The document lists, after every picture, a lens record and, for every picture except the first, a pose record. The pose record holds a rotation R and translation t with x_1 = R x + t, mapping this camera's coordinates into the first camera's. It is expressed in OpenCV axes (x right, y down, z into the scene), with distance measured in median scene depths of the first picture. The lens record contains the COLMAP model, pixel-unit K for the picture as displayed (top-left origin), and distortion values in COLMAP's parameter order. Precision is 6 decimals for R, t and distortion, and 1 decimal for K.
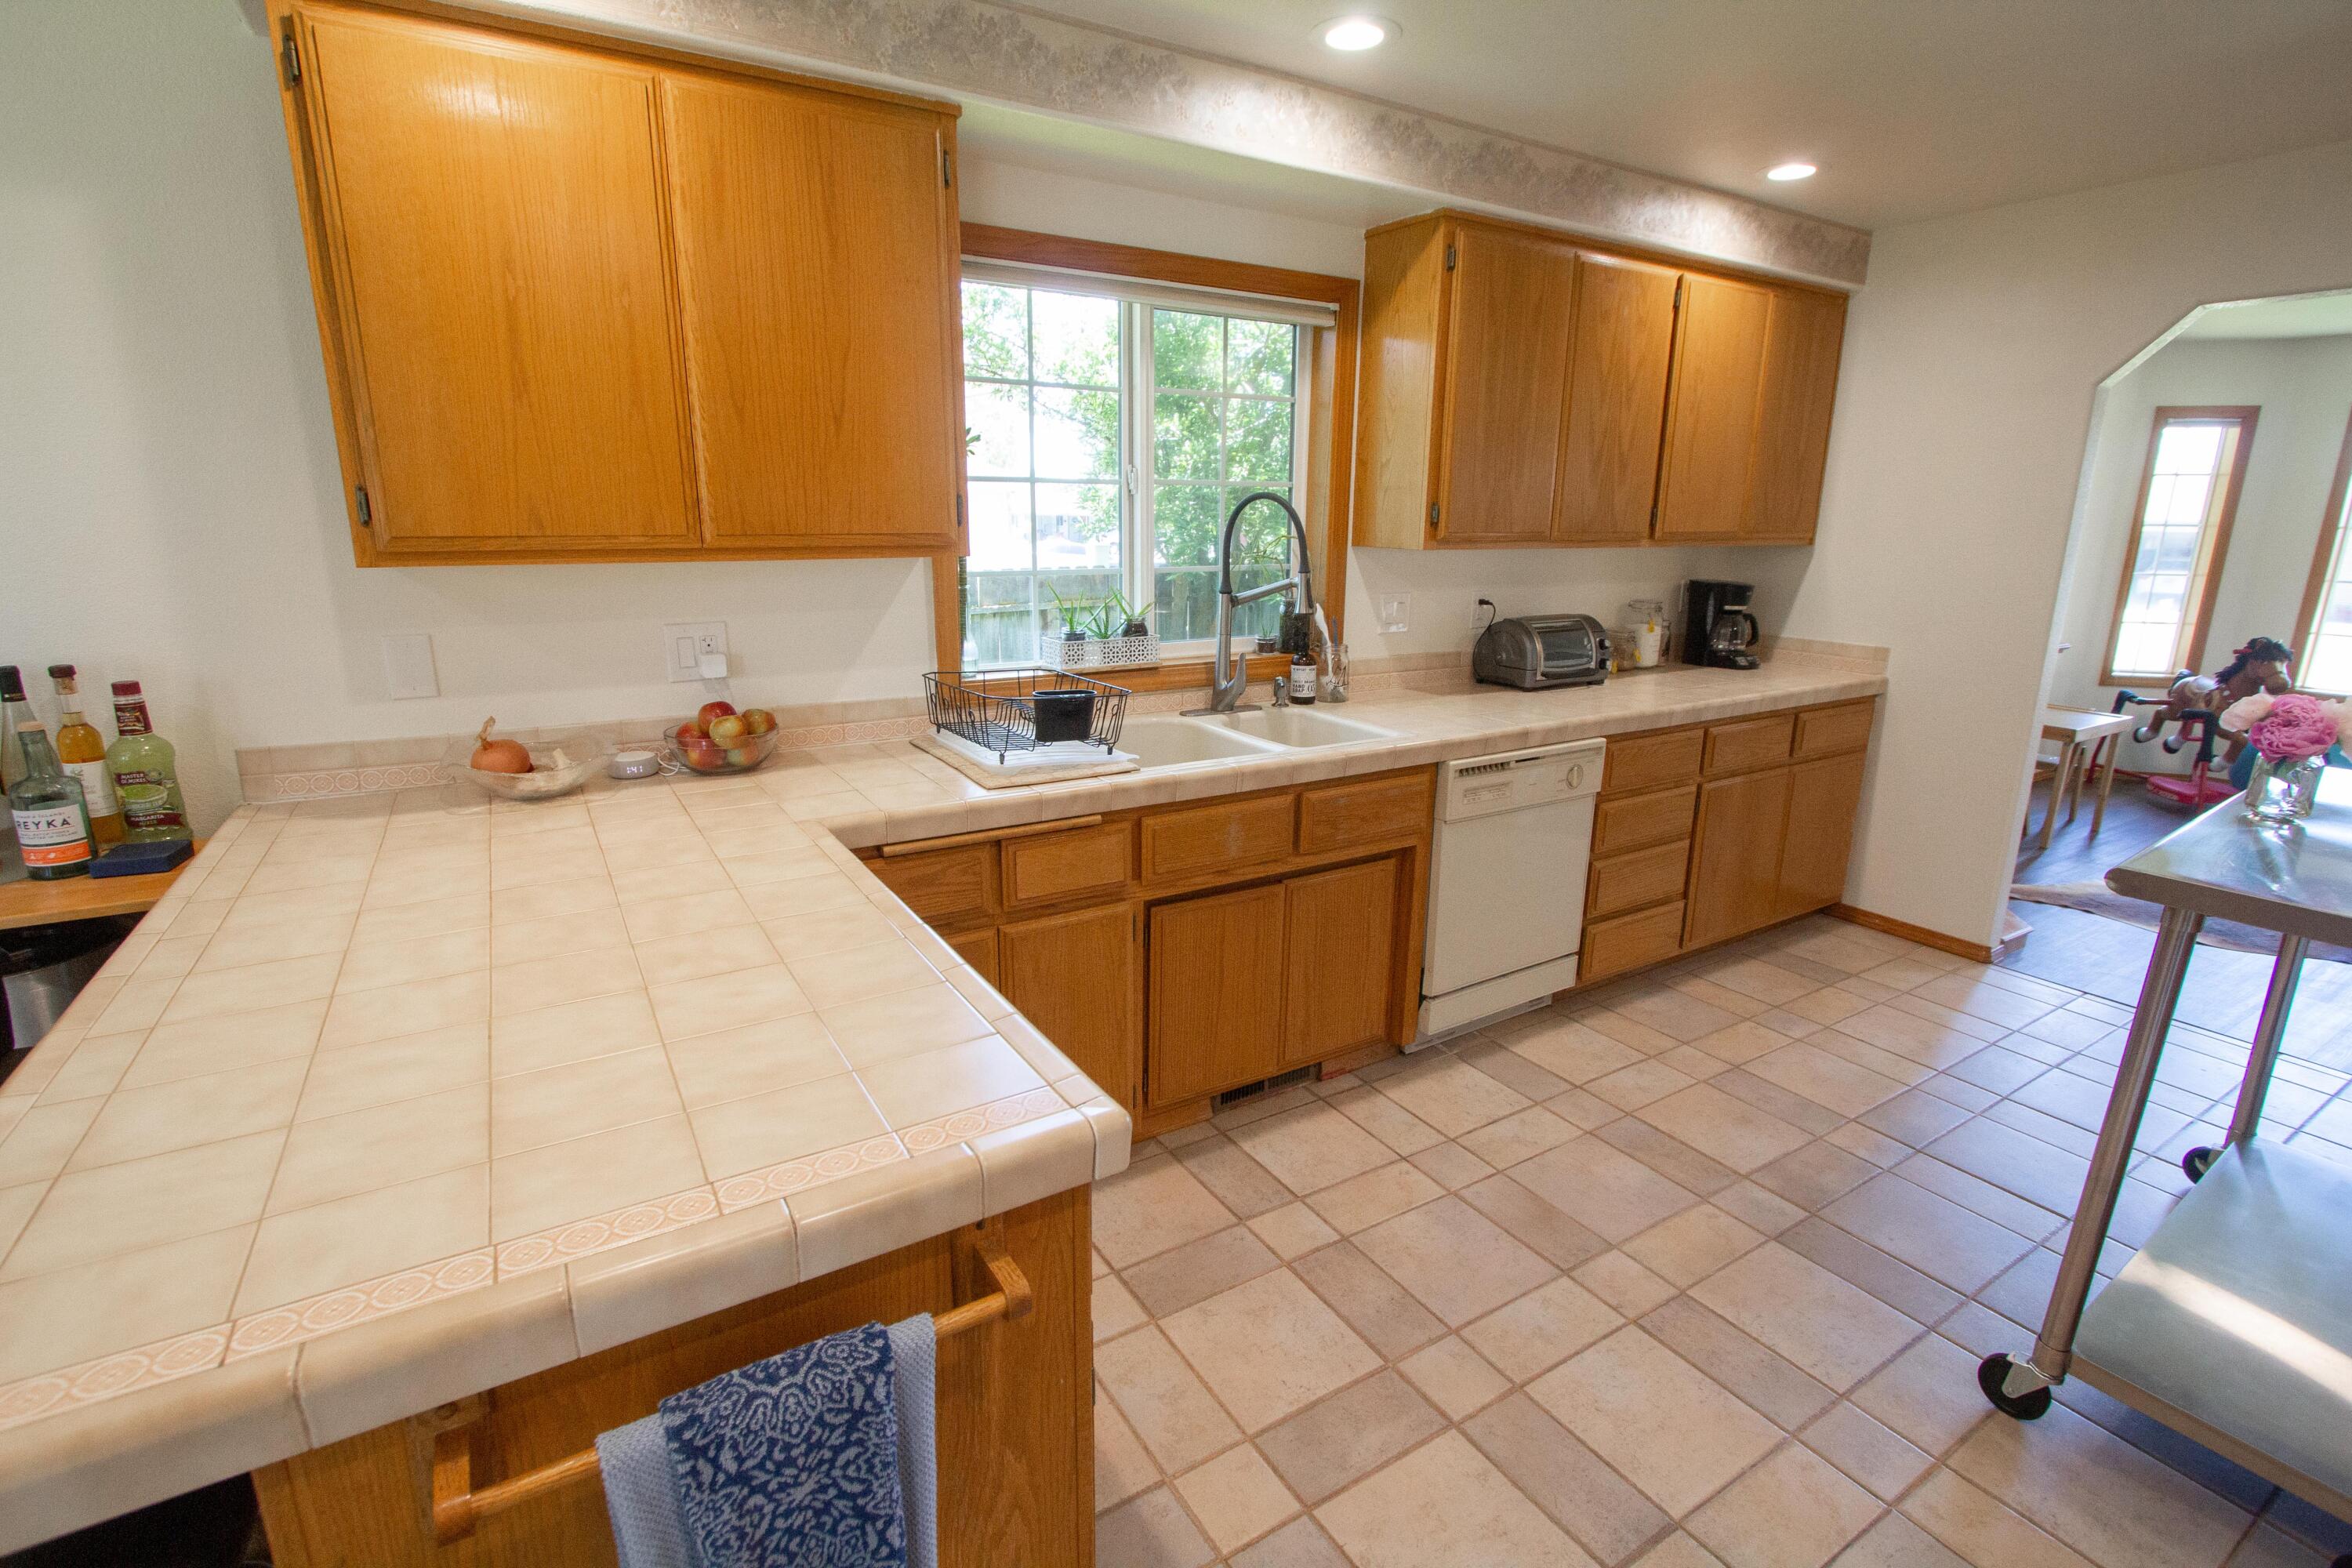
lens RADIAL K [[1078.5, 0, 1168.9], [0, 1078.5, 782.9], [0, 0, 1]] dist [-0.019903, 0.003767]
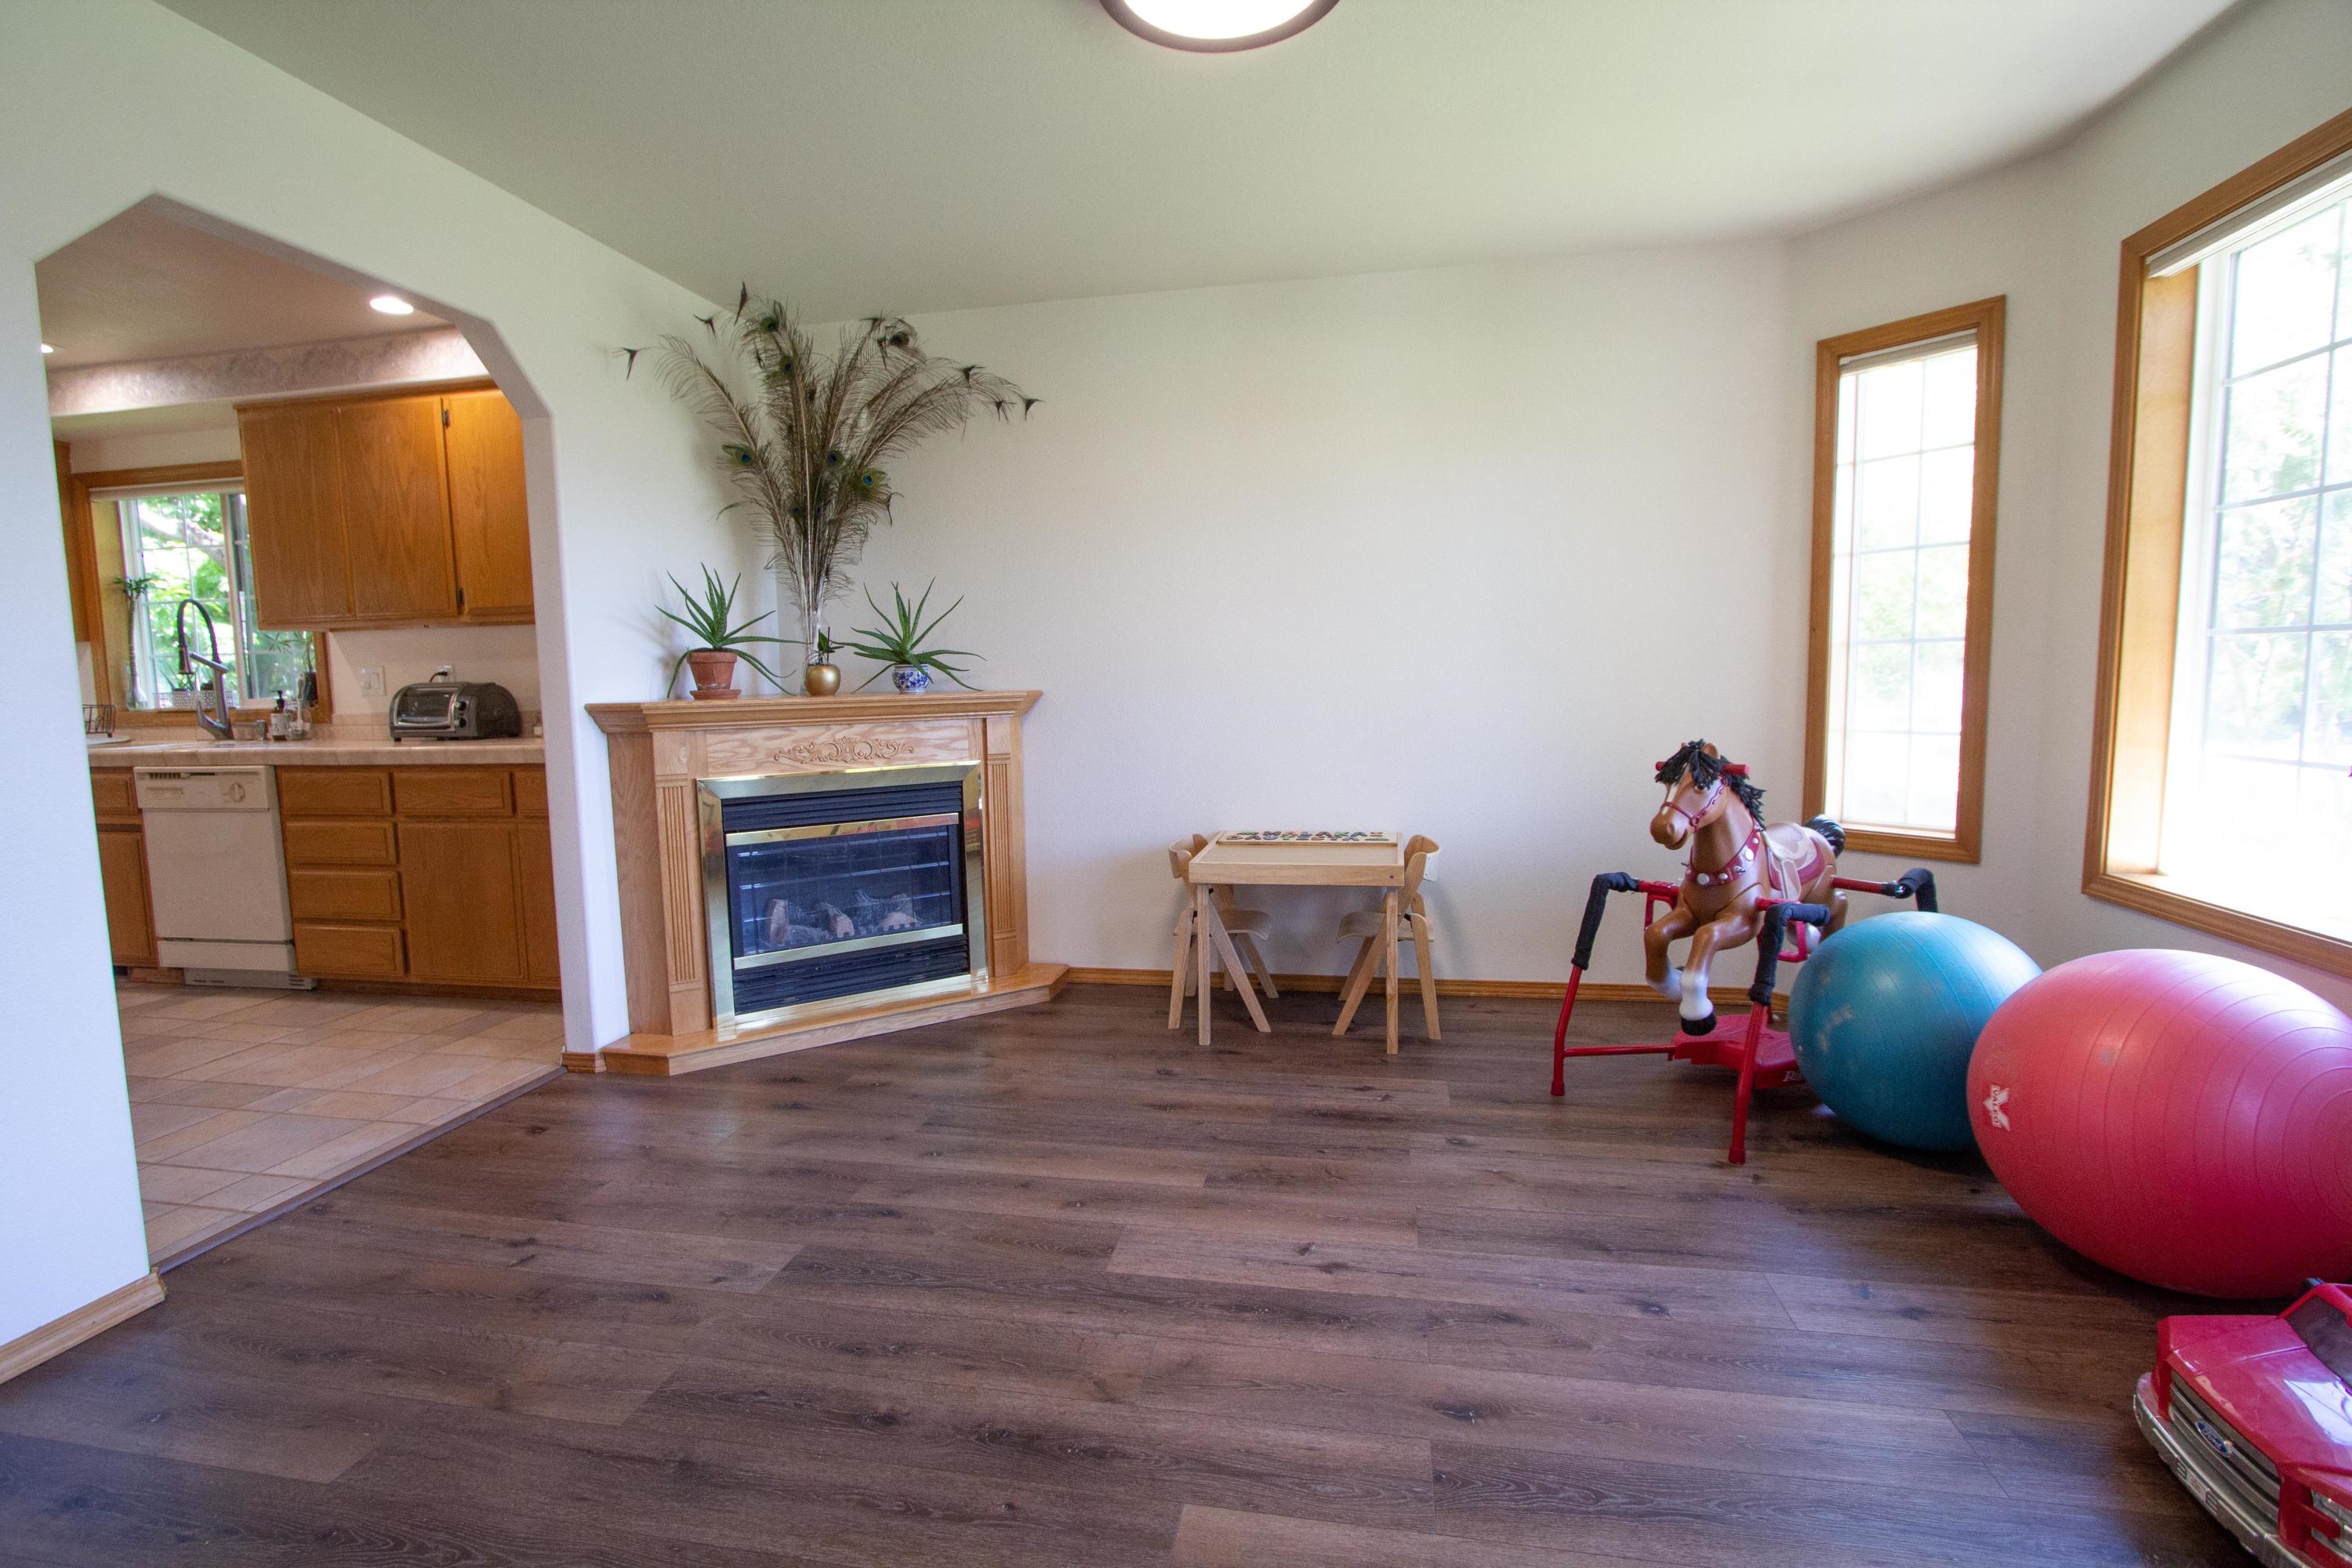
lens RADIAL K [[1078.5, 0, 1174.5], [0, 1078.5, 782.3], [0, 0, 1]] dist [-0.019903, 0.003767]
pose [[0.740343, 0.044921, -0.670727, 2.239004], [-0.139589, 0.986289, -0.088022, -0.067719], [0.657576, 0.158793, 0.736463, 0.849046]]
